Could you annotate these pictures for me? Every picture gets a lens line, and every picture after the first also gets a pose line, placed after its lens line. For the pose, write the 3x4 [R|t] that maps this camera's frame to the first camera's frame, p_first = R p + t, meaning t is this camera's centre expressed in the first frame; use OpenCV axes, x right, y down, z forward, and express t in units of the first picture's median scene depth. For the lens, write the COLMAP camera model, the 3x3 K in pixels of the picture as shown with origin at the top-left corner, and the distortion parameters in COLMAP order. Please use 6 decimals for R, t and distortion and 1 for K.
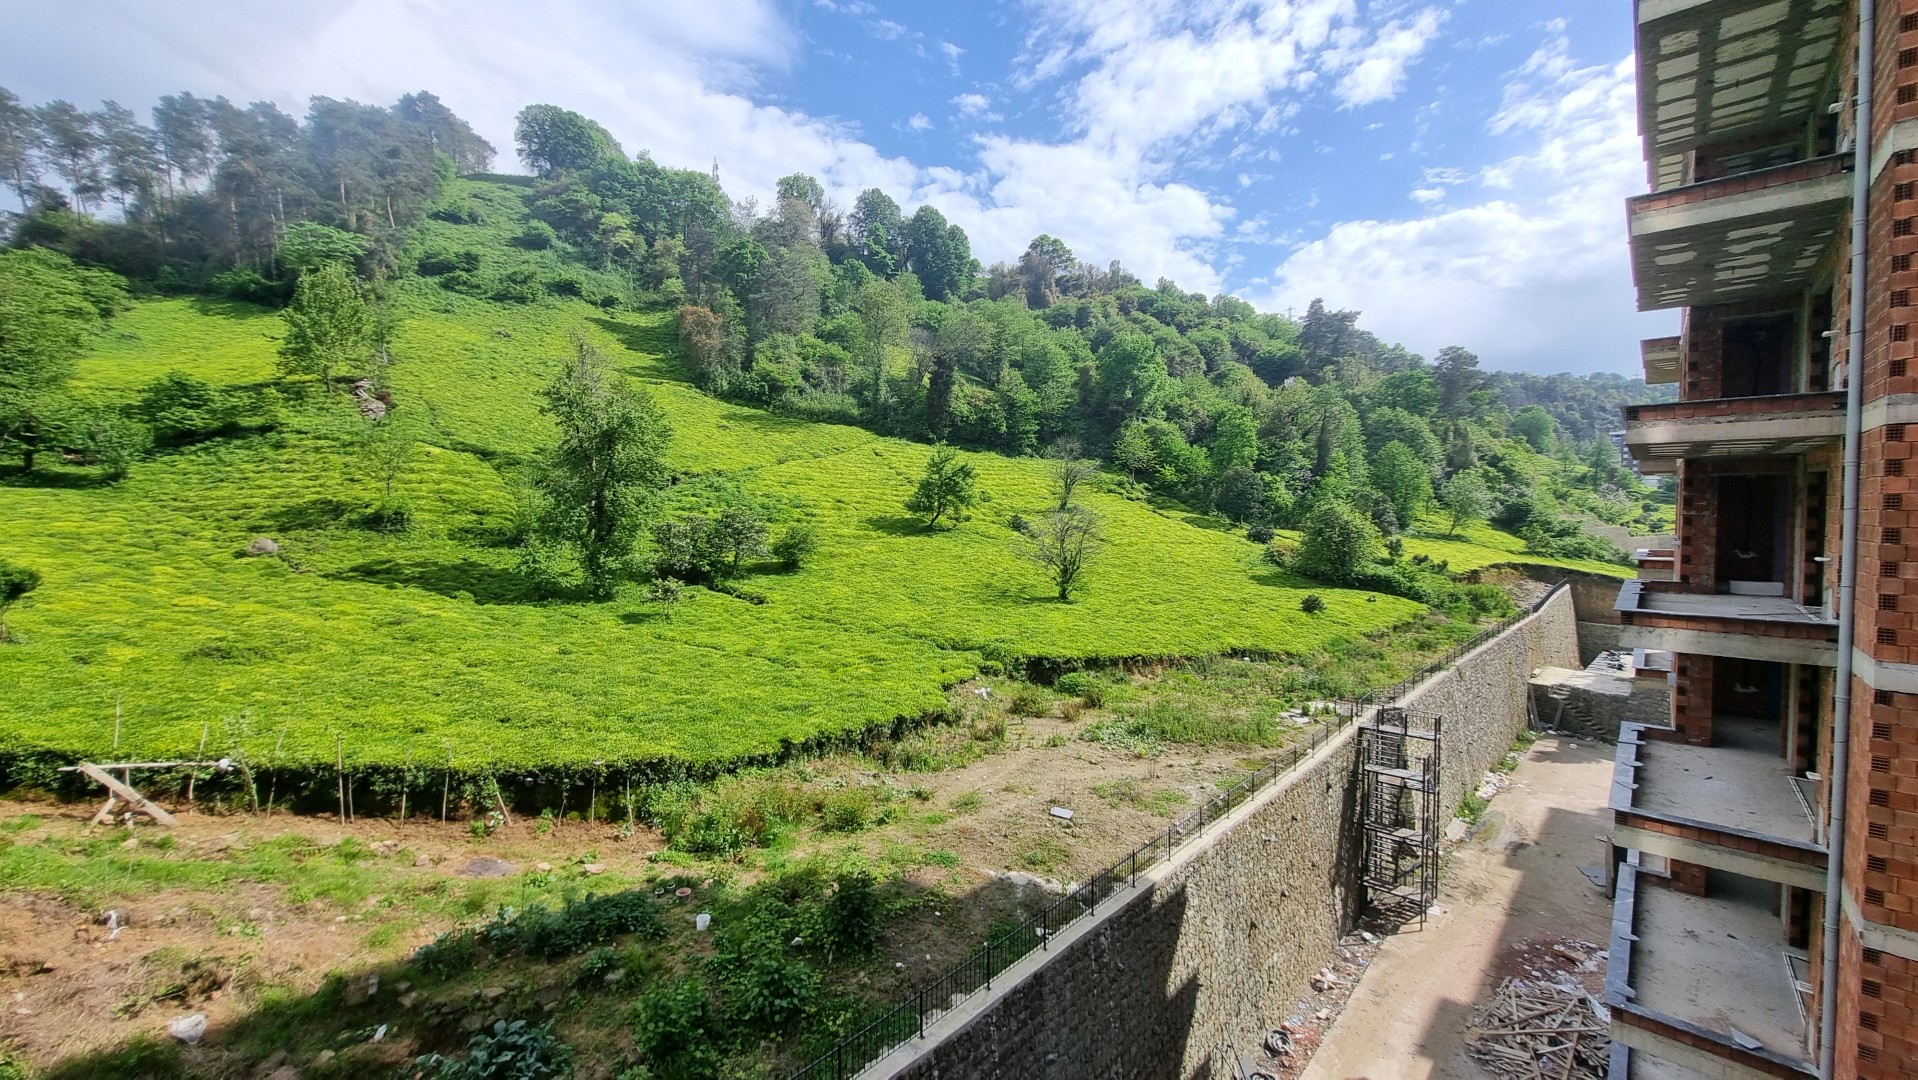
lens RADIAL K [[750.1, 0, 931.7], [0, 750.1, 518.5], [0, 0, 1]] dist [0.004483, -0.001043]
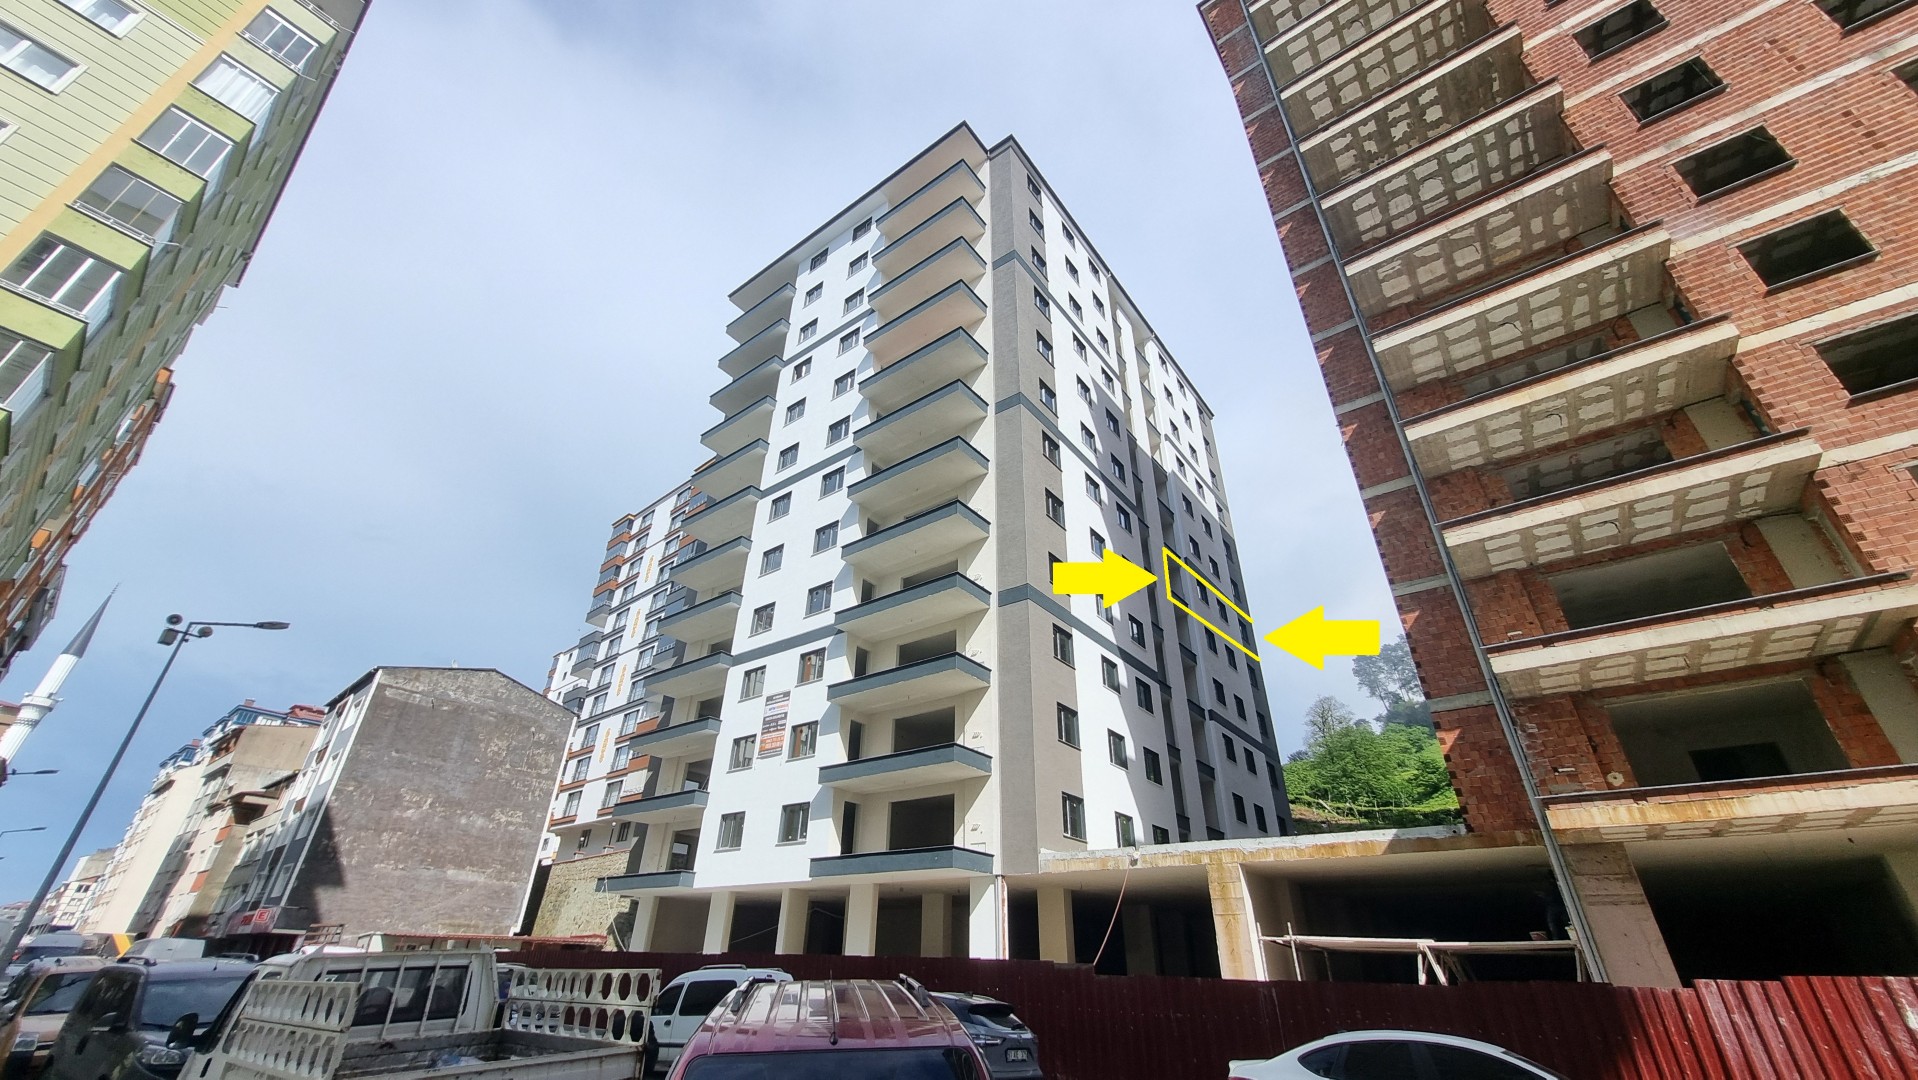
lens RADIAL K [[750.1, 0, 928.1], [0, 750.1, 529.8], [0, 0, 1]] dist [0.004483, -0.001043]
pose [[0.085127, -0.506015, -0.858313, 0.414589], [-0.056321, 0.857619, -0.511192, 0.183718], [0.994777, 0.091857, 0.044508, -0.195006]]
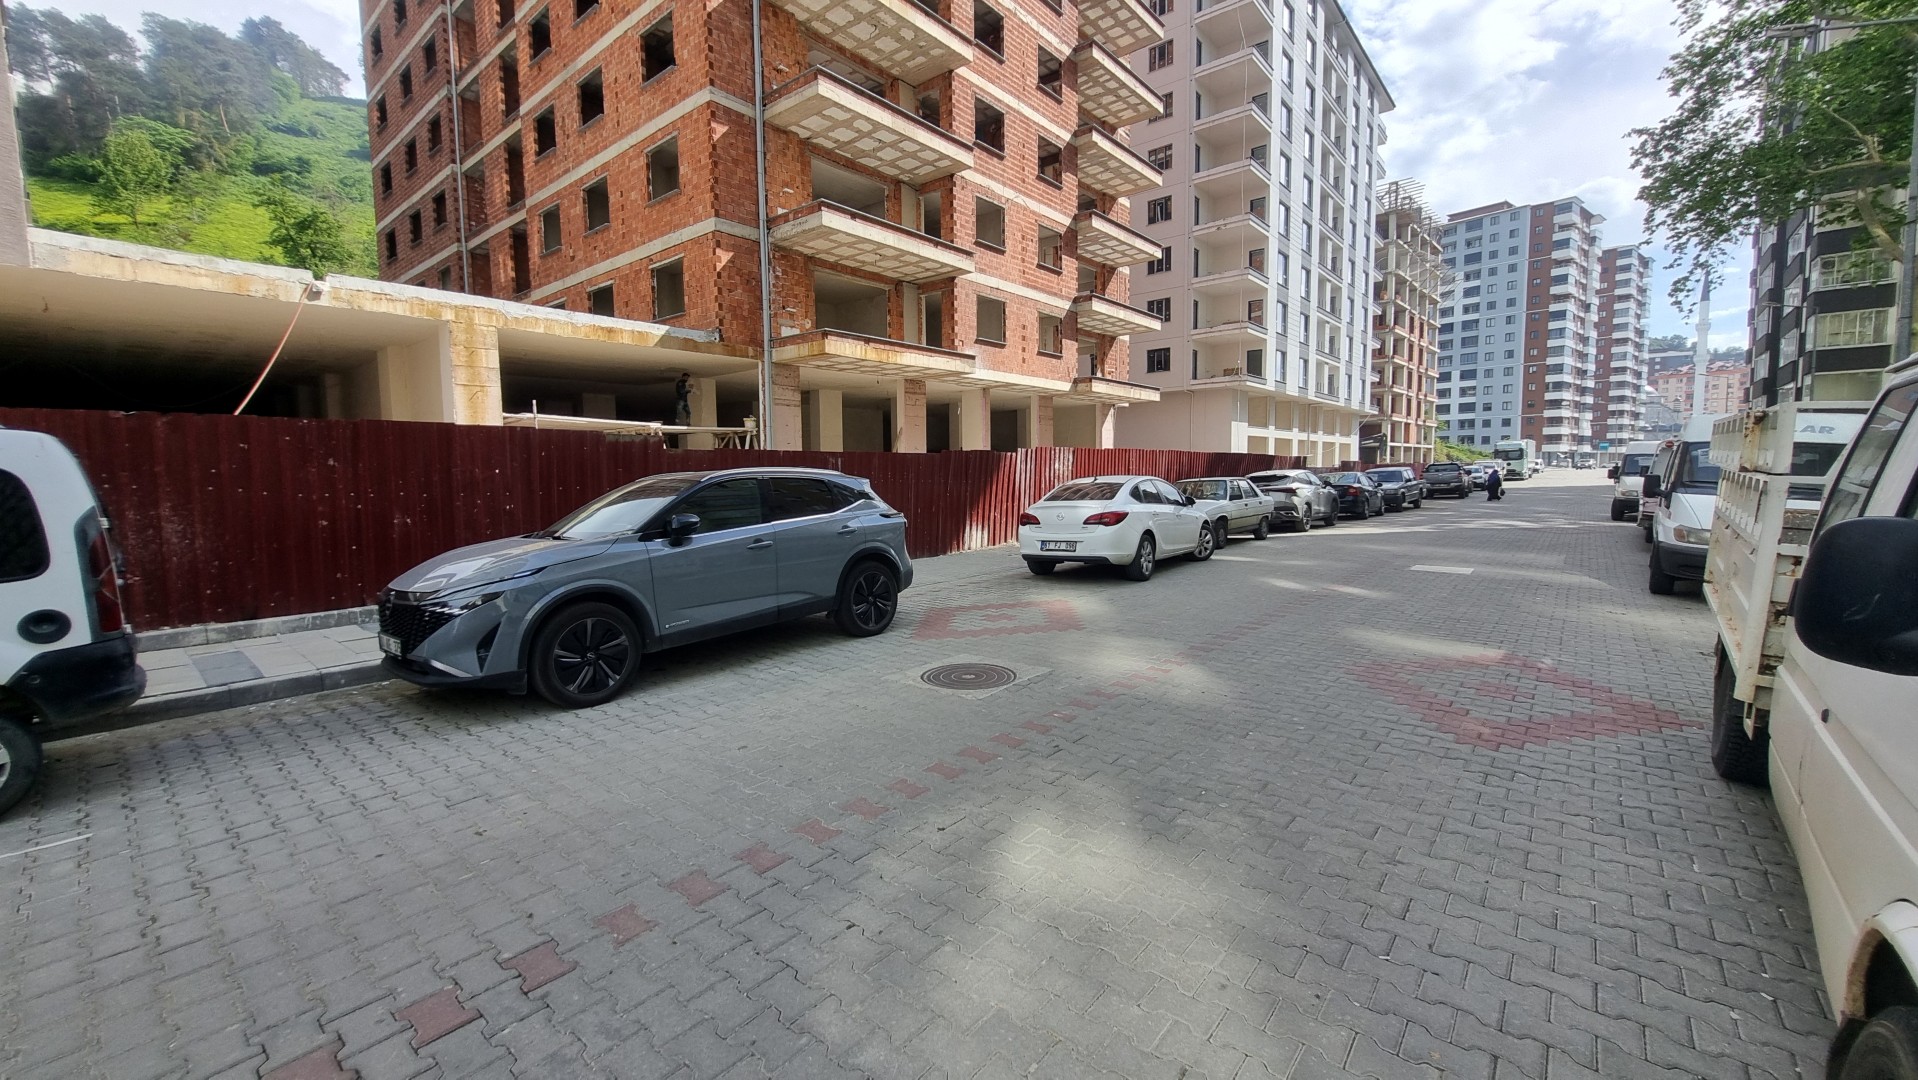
lens RADIAL K [[750.1, 0, 935.7], [0, 750.1, 534.8], [0, 0, 1]] dist [0.004483, -0.001043]
pose [[0.998979, -0.015078, 0.042585, 0.320831], [0.012787, 0.998483, 0.053556, 0.187233], [-0.043328, -0.052957, 0.997656, -0.240884]]
